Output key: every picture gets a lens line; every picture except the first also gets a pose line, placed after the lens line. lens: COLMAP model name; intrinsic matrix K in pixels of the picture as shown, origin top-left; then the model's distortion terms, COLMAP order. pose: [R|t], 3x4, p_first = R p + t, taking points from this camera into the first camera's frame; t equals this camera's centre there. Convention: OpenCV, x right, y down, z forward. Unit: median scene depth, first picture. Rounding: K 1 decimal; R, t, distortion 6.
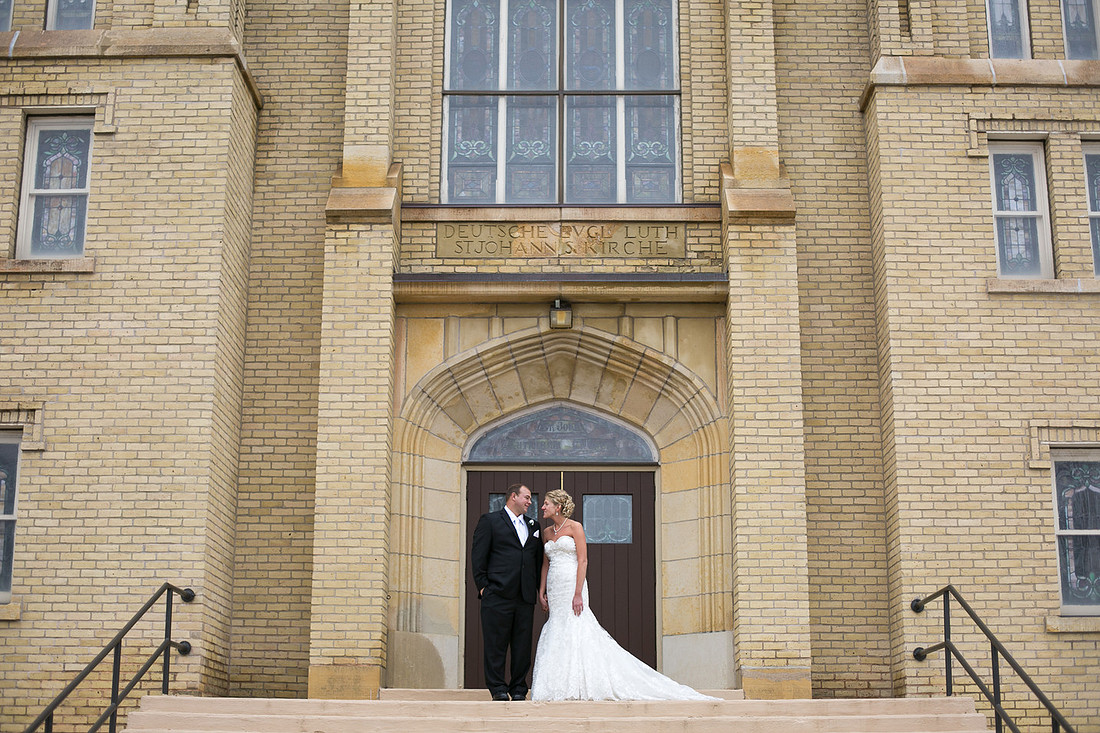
lens RADIAL K [[1604.6, 0, 550.0], [0, 1604.6, 366.5], [0, 0, 1]] dist [-0.142984, 0.046553]
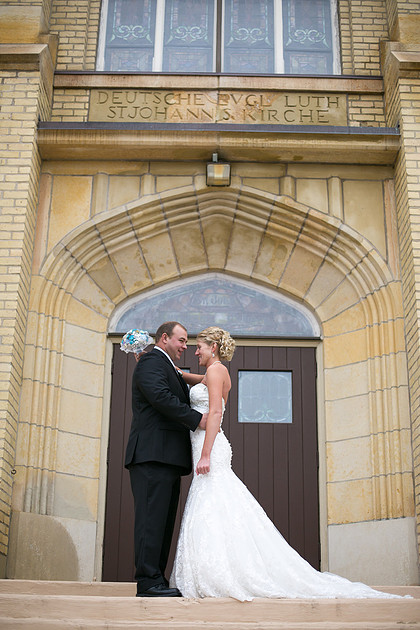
lens RADIAL K [[919.0, 0, 210.0], [0, 919.0, 315.0], [0, 0, 1]] dist [-0.142984, 0.046553]
pose [[0.999673, 0.018383, 0.017753, -0.005757], [-0.016592, 0.995220, -0.096244, 0.100349], [-0.019438, 0.095918, 0.995199, 0.478251]]
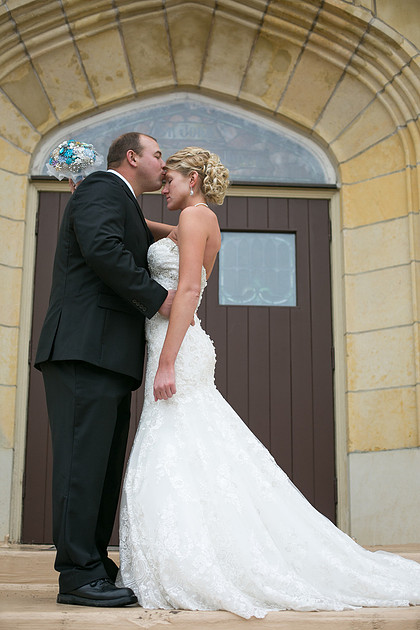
lens RADIAL K [[919.0, 0, 210.0], [0, 919.0, 315.0], [0, 0, 1]] dist [-0.142984, 0.046553]
pose [[0.997523, 0.019535, 0.067580, -0.007243], [-0.020728, 0.999641, 0.016992, 0.108591], [-0.067224, -0.018350, 0.997569, 0.641457]]
